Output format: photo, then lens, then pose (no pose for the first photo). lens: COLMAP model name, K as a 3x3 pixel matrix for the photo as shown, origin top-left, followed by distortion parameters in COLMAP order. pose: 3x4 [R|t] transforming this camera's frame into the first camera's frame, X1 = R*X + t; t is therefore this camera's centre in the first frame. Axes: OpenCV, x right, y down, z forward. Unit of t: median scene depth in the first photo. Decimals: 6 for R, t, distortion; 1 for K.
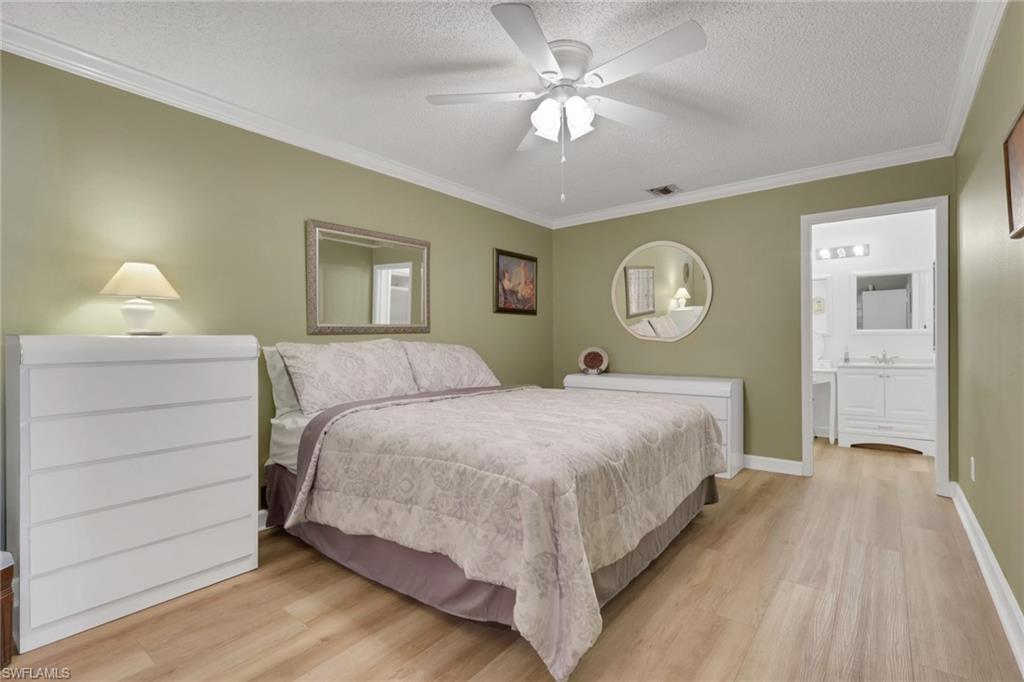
lens RADIAL K [[467.8, 0, 511.8], [0, 467.8, 338.8], [0, 0, 1]] dist [-0.003542, 0.001160]
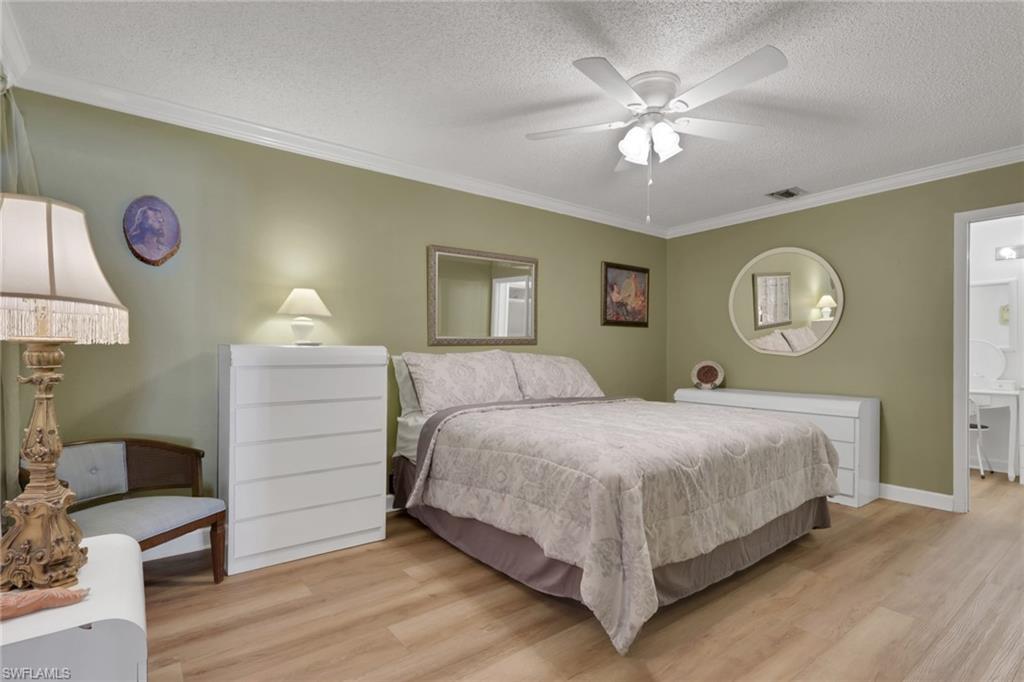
lens RADIAL K [[494.3, 0, 519.0], [0, 494.3, 347.5], [0, 0, 1]] dist [-0.001748, -0.000197]
pose [[0.969448, 0.008339, -0.245154, 0.086446], [-0.009816, 0.999940, -0.004800, -0.000986], [0.245100, 0.007060, 0.969472, -0.134631]]
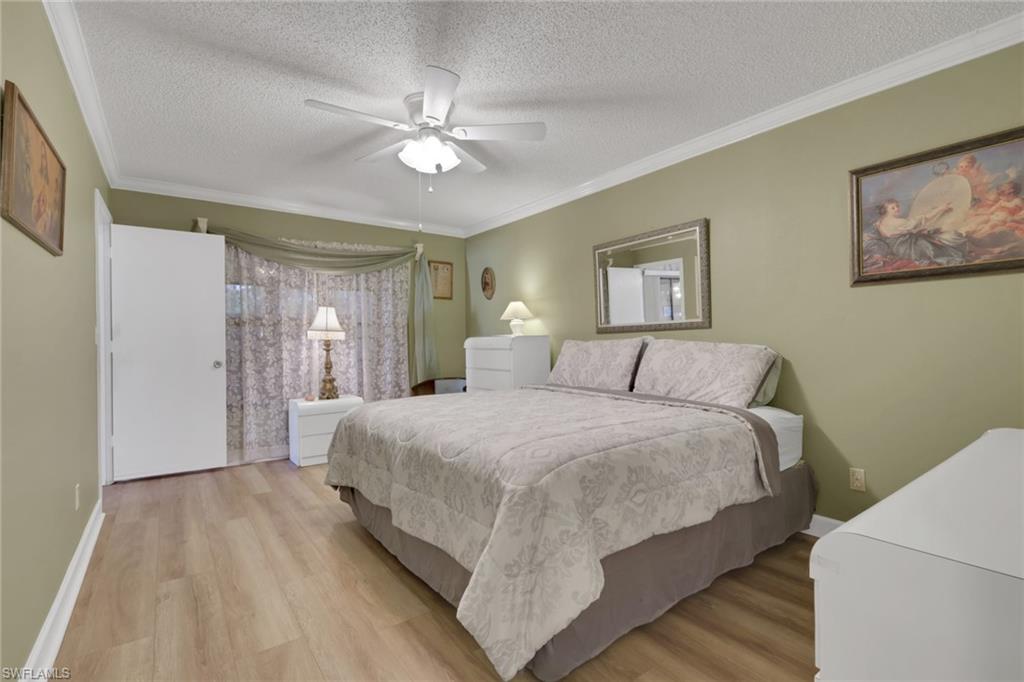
lens RADIAL K [[467.8, 0, 514.0], [0, 467.8, 339.6], [0, 0, 1]] dist [-0.003542, 0.001160]
pose [[-0.263728, 0.015977, -0.964465, 1.028626], [0.023003, 0.999683, 0.010270, -0.013157], [0.964323, -0.019477, -0.264011, 1.284797]]
